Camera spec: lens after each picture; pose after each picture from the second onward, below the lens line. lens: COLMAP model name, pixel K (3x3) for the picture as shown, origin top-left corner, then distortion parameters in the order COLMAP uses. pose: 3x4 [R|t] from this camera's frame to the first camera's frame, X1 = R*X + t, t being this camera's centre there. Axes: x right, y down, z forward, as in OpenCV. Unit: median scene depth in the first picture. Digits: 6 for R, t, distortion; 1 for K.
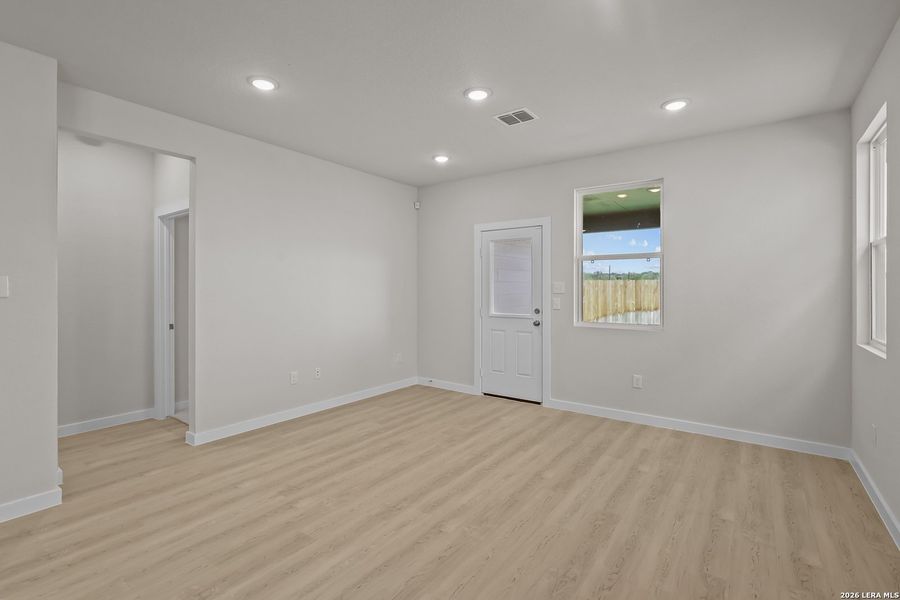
lens RADIAL K [[428.0, 0, 434.9], [0, 428.0, 288.9], [0, 0, 1]] dist [-0.000338, 0.000231]
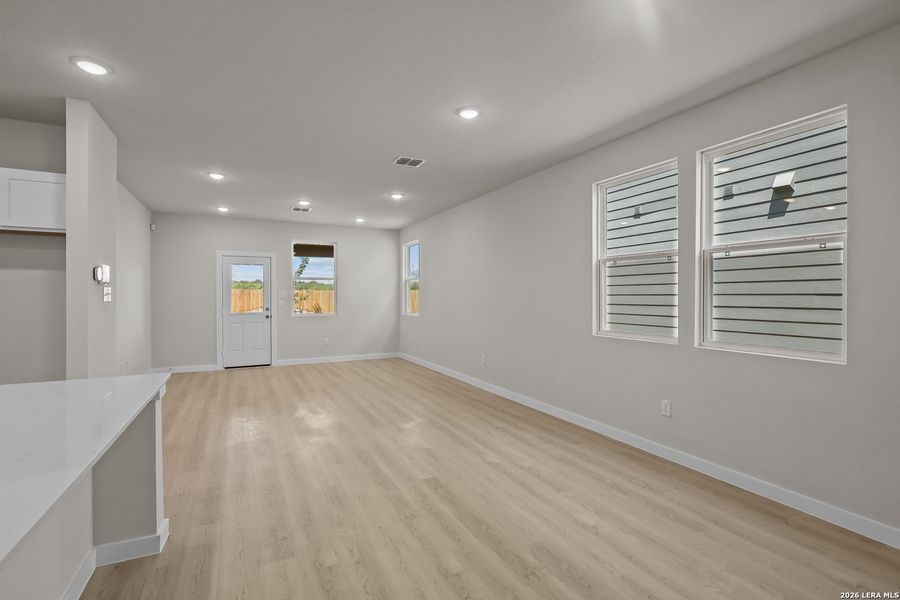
lens RADIAL K [[415.0, 0, 448.4], [0, 415.0, 294.6], [0, 0, 1]] dist [-0.003203, 0.000188]
pose [[0.451543, -0.003029, 0.892244, -1.199346], [0.006176, 0.999981, 0.000269, -0.000064], [-0.892228, 0.005389, 0.451553, -0.467119]]
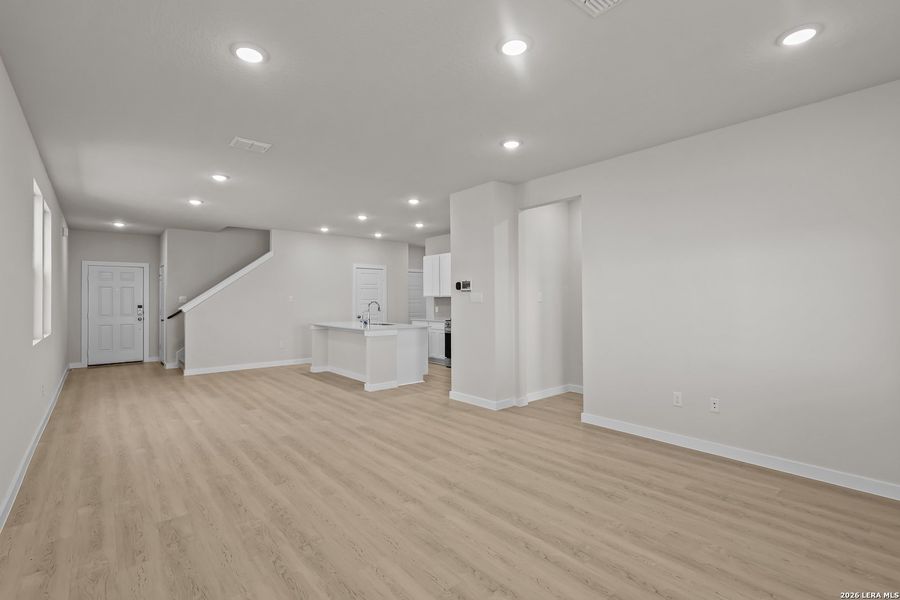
lens RADIAL K [[415.0, 0, 448.4], [0, 415.0, 294.6], [0, 0, 1]] dist [-0.003203, 0.000188]
pose [[-0.226440, -0.012184, -0.973949, 0.732758], [0.005781, 0.999887, -0.013853, 0.005672], [0.974008, -0.008768, -0.226344, 0.904114]]
